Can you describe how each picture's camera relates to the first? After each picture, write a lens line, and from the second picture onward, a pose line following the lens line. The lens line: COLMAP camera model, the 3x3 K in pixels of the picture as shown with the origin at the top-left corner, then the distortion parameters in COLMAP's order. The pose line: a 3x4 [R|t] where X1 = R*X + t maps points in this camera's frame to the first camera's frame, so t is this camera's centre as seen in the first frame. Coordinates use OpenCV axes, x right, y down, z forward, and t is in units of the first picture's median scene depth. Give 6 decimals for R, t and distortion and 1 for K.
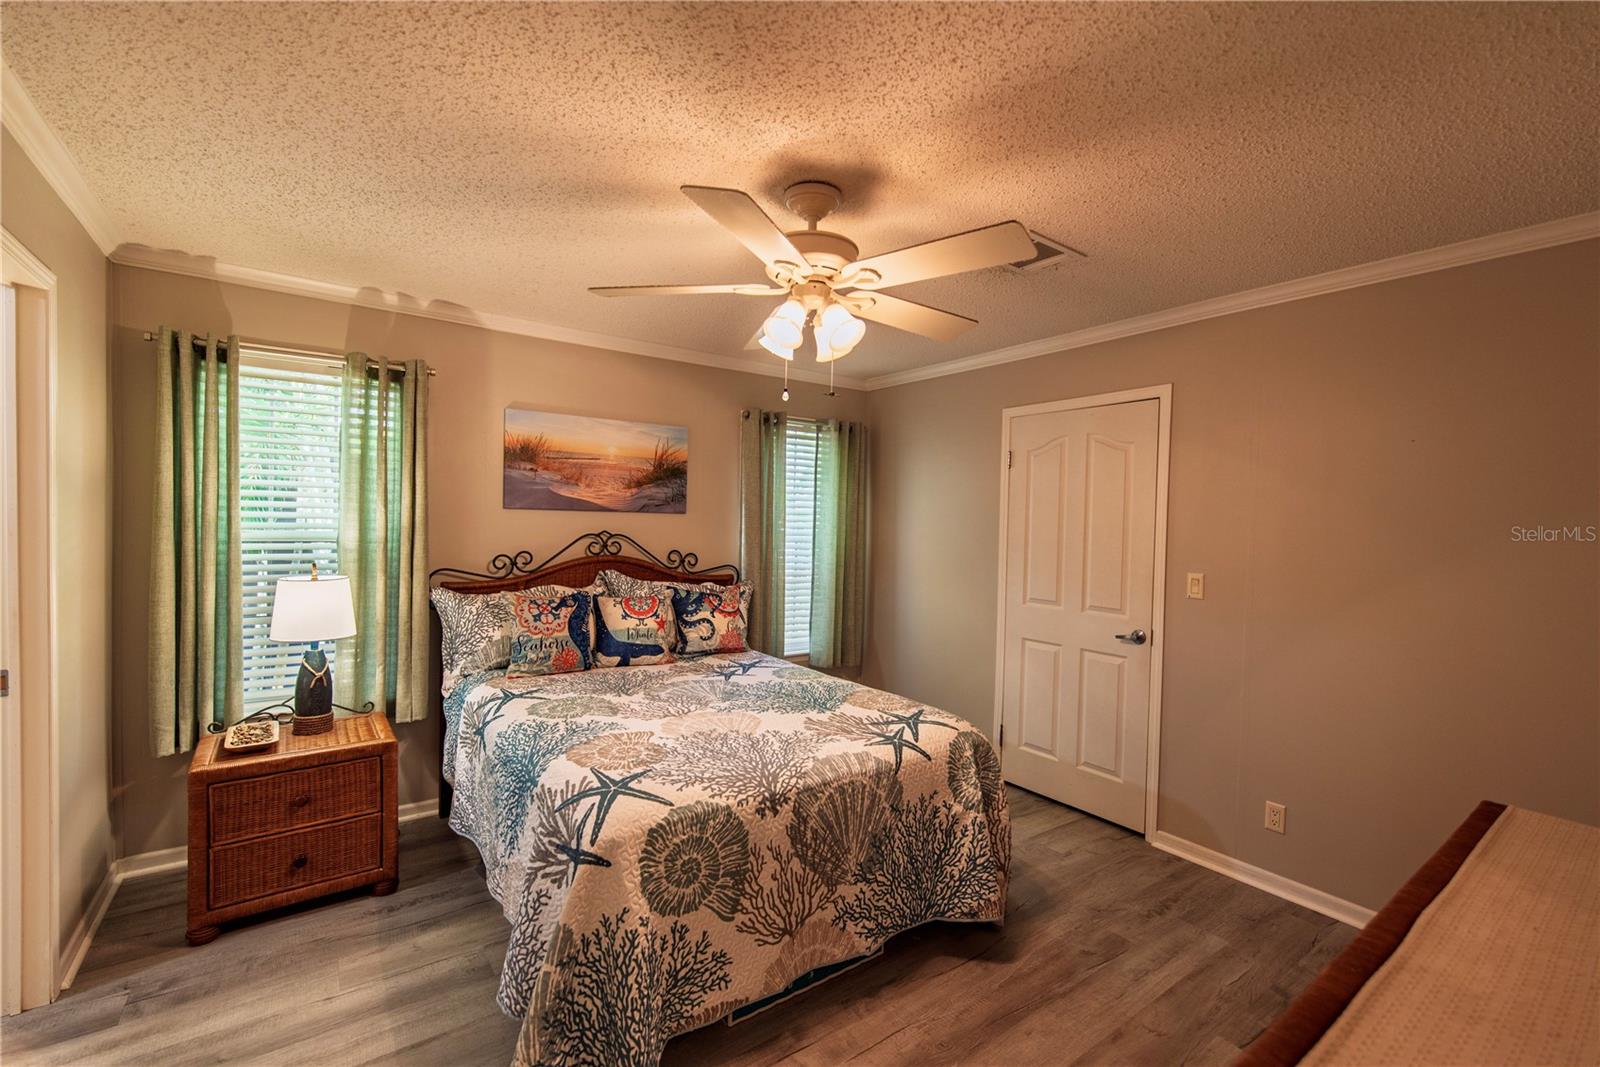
lens RADIAL K [[686.4, 0, 803.2], [0, 686.4, 537.7], [0, 0, 1]] dist [-0.001119, -0.000623]
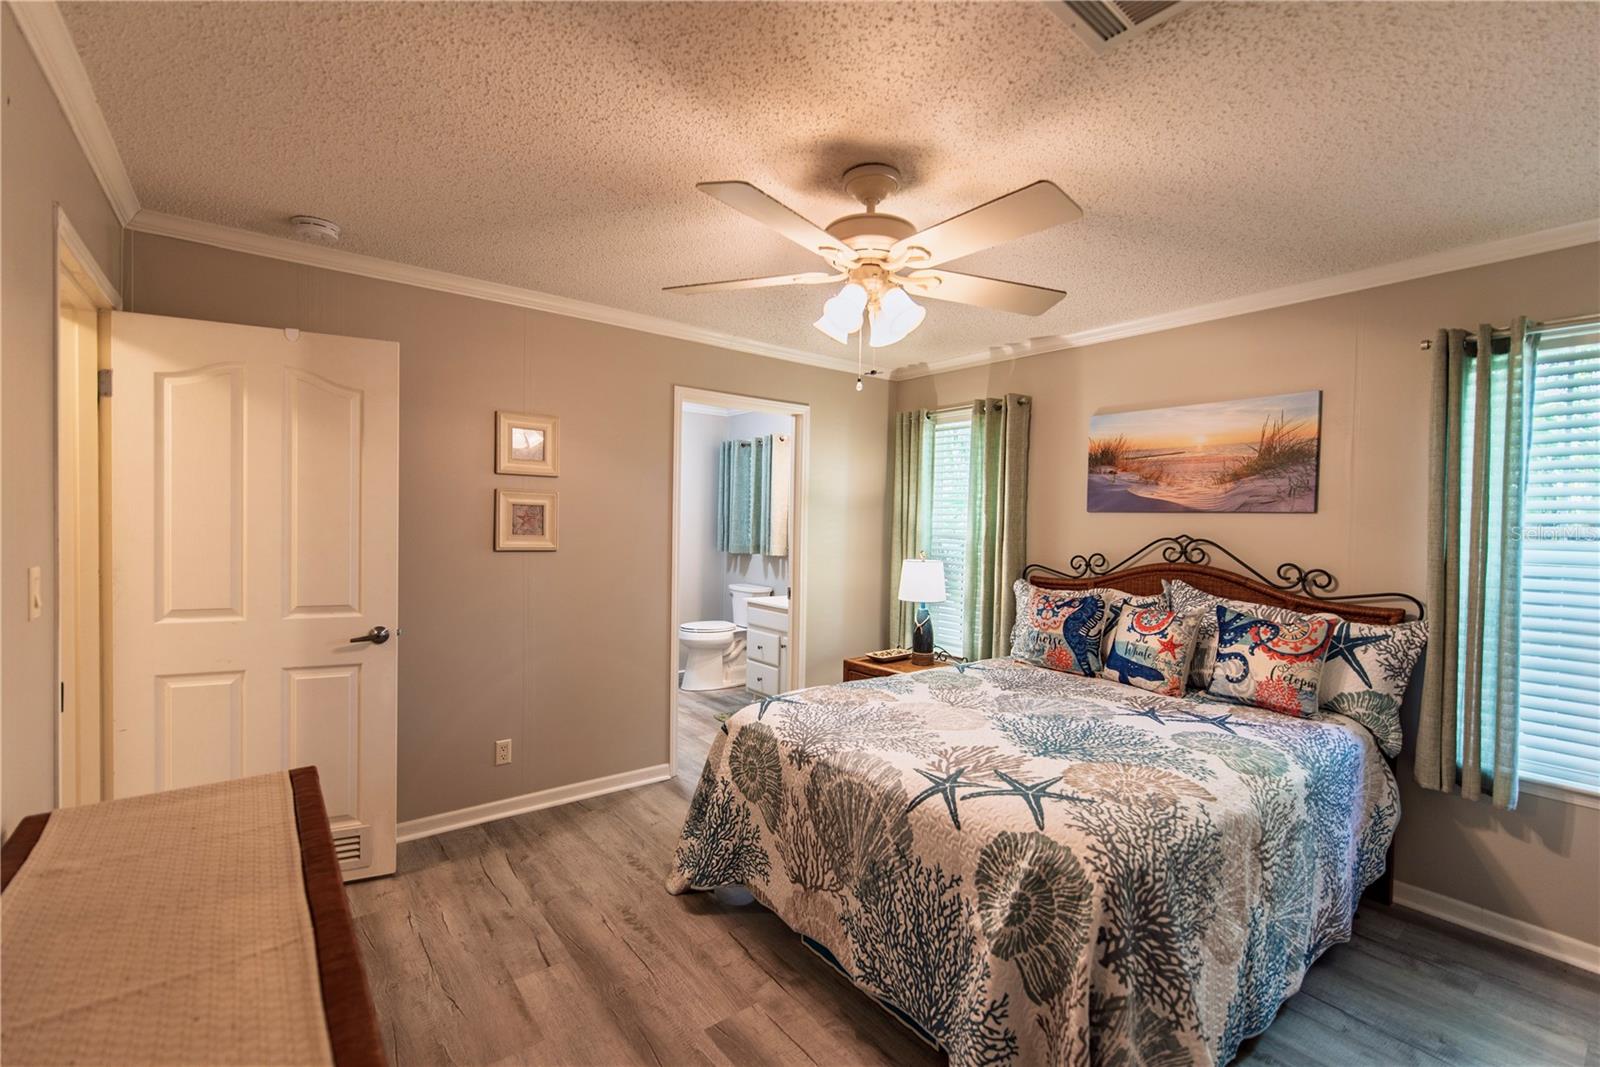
lens RADIAL K [[686.4, 0, 795.3], [0, 686.4, 535.6], [0, 0, 1]] dist [-0.001119, -0.000623]
pose [[0.032833, -0.000716, -0.999461, 0.732892], [-0.044238, 0.999019, -0.002169, 0.018687], [0.998481, 0.044285, 0.032769, 0.640018]]
